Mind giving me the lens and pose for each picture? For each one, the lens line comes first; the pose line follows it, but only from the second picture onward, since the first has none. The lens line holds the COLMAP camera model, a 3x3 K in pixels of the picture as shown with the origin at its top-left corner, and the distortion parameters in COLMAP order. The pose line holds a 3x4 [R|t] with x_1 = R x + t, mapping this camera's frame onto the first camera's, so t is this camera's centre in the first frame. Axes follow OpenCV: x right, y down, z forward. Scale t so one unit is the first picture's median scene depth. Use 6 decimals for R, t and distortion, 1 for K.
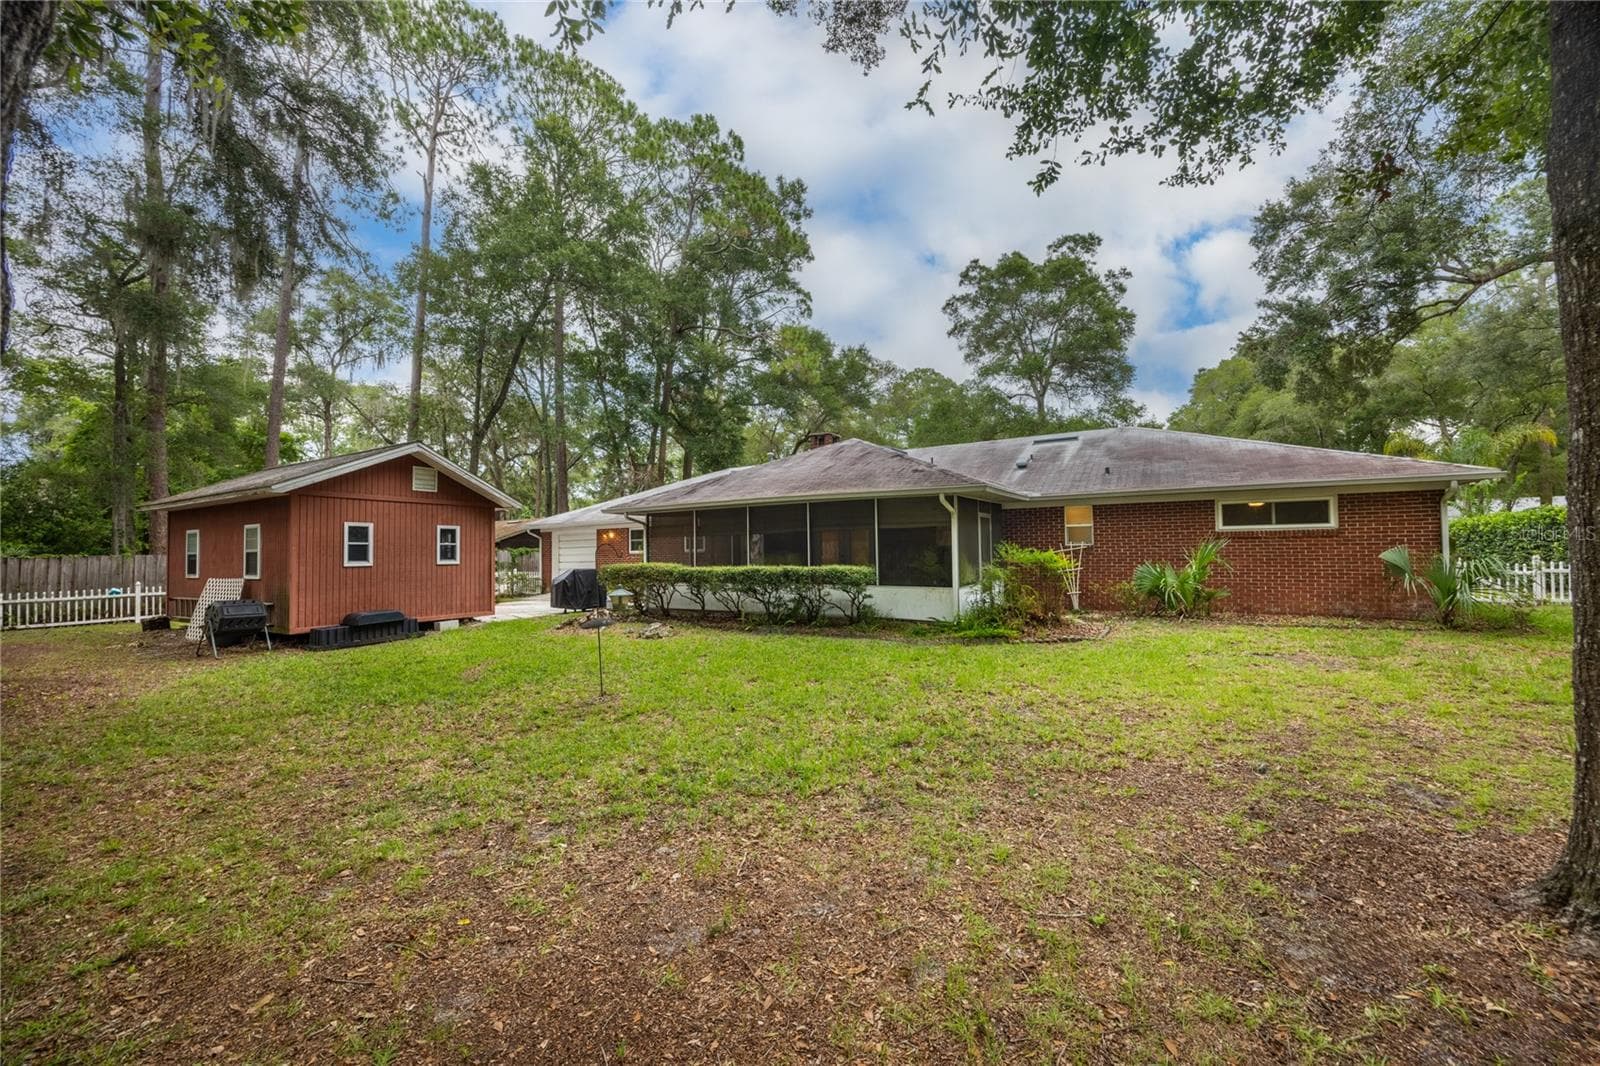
lens RADIAL K [[608.9, 0, 802.6], [0, 608.9, 536.2], [0, 0, 1]] dist [0.000671, -0.000238]
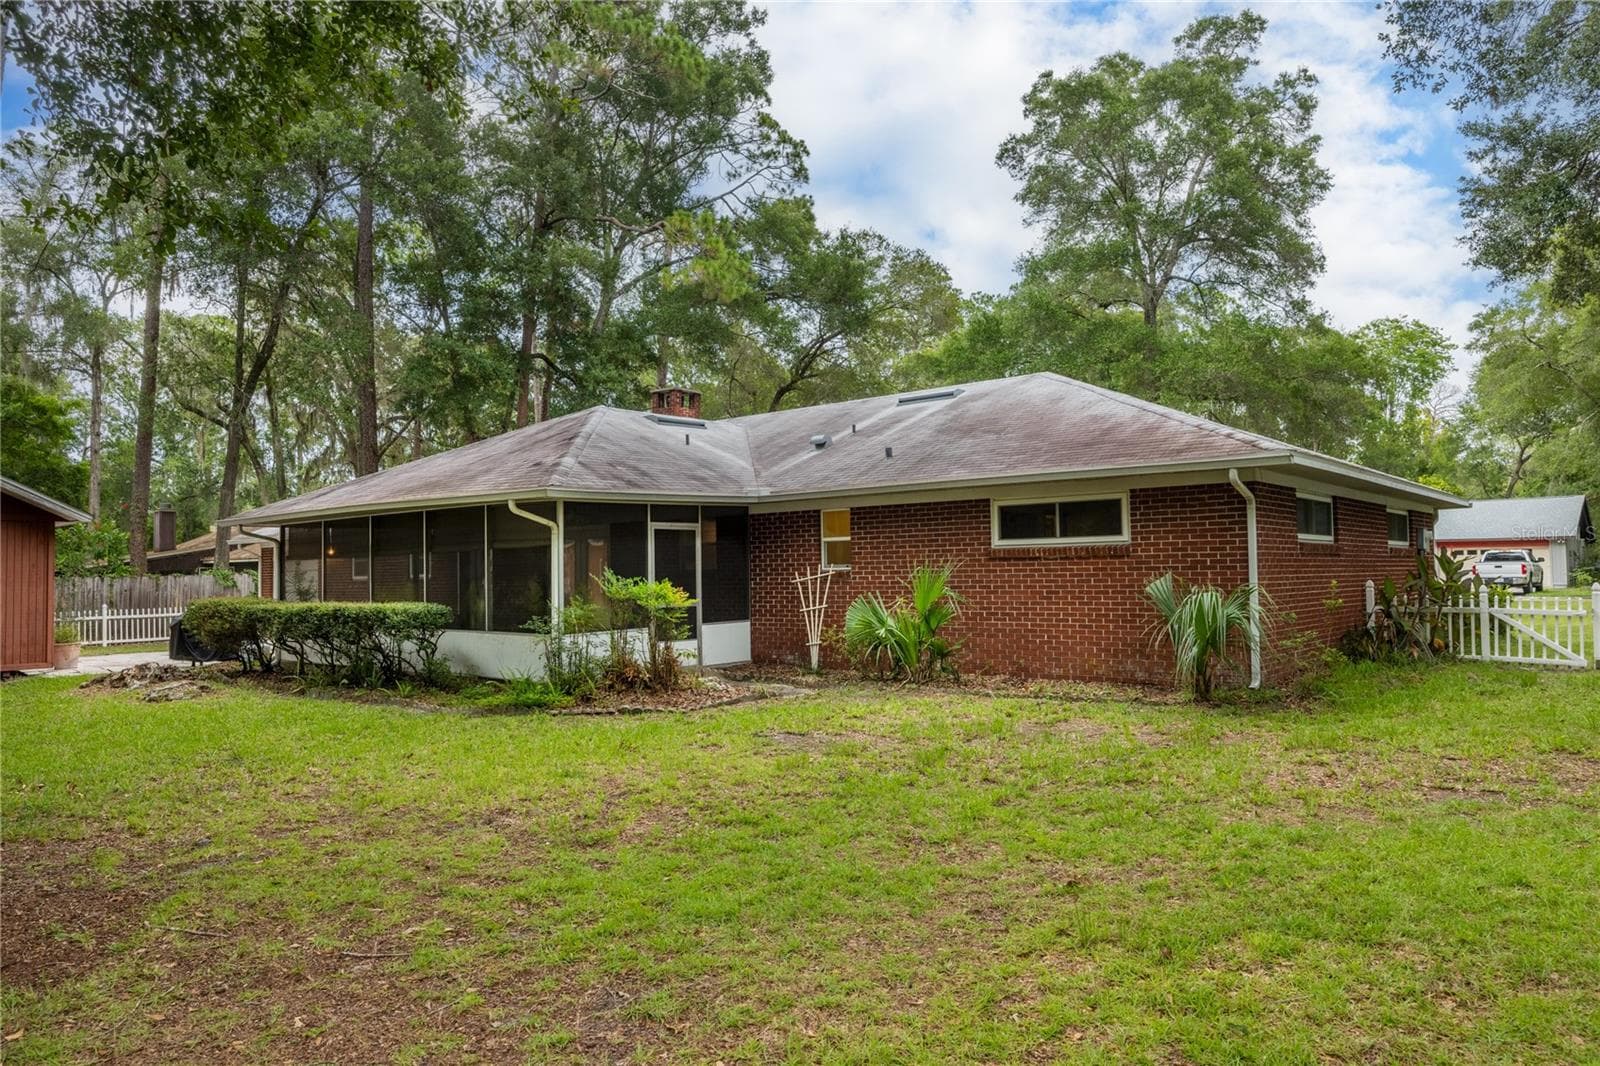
lens RADIAL K [[1056.3, 0, 800.0], [0, 1056.3, 533.0], [0, 0, 1]] dist [0.000826, 0.001965]
pose [[0.987934, -0.010133, -0.154546, 0.510114], [0.009294, 0.999938, -0.006151, -0.014792], [0.154599, 0.004641, 0.987966, -0.103048]]
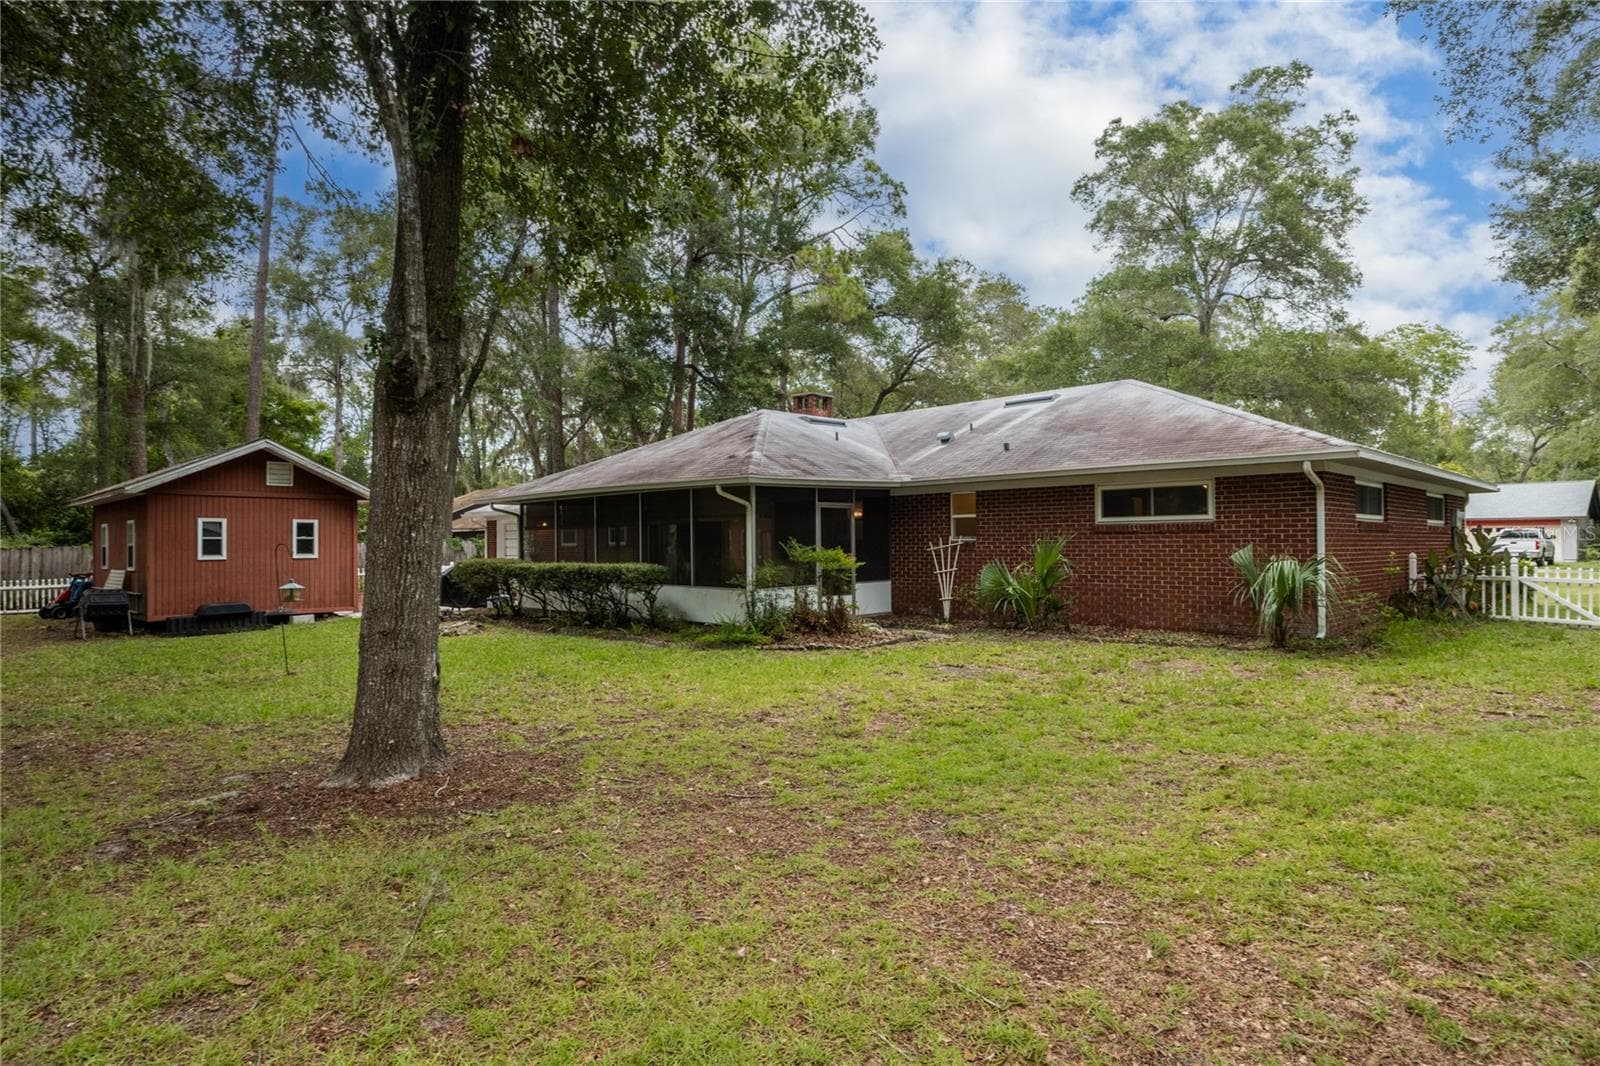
lens RADIAL K [[887.3, 0, 803.5], [0, 887.3, 533.4], [0, 0, 1]] dist [0.003922, -0.002538]
pose [[0.971047, 0.000639, -0.238889, 0.457771], [0.004145, 0.999801, 0.019525, -0.015706], [0.238854, -0.019950, 0.970850, -0.175988]]
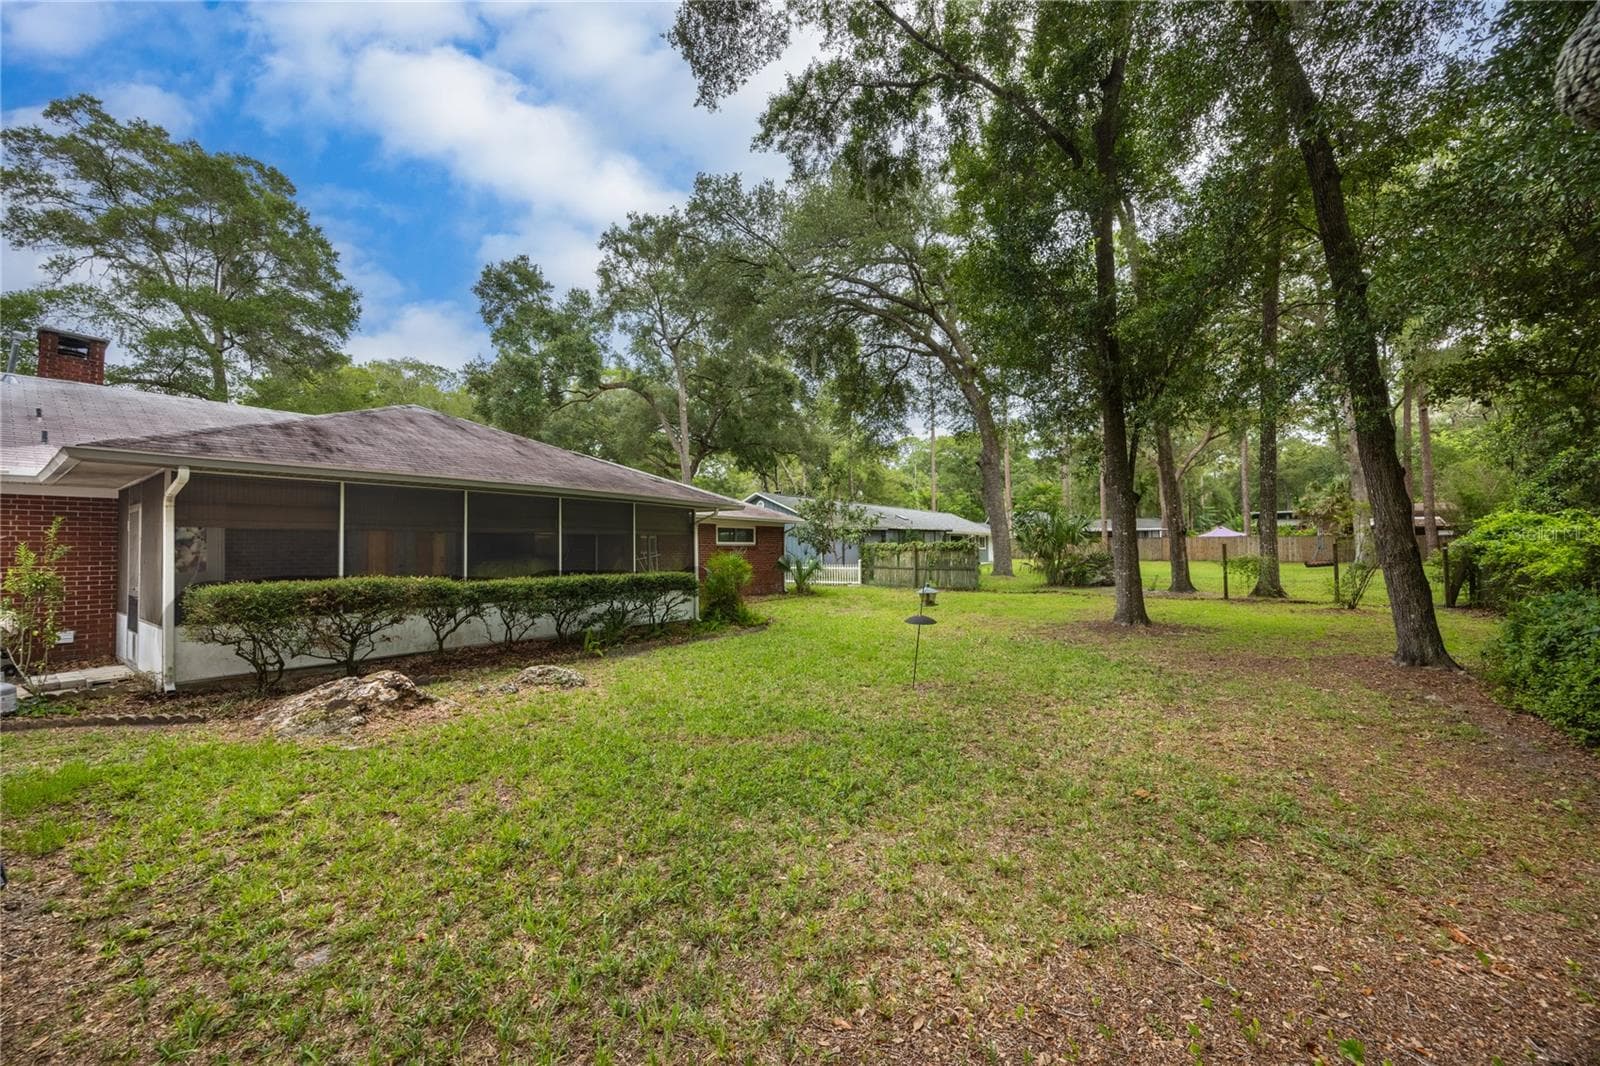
lens RADIAL K [[620.3, 0, 800.0], [0, 620.3, 533.0], [0, 0, 1]] dist [0.000328, -0.000057]
pose [[0.094093, 0.045954, 0.994502, -0.648125], [-0.016777, 0.998865, -0.044568, 0.021186], [-0.995422, -0.012491, 0.094757, 0.507172]]
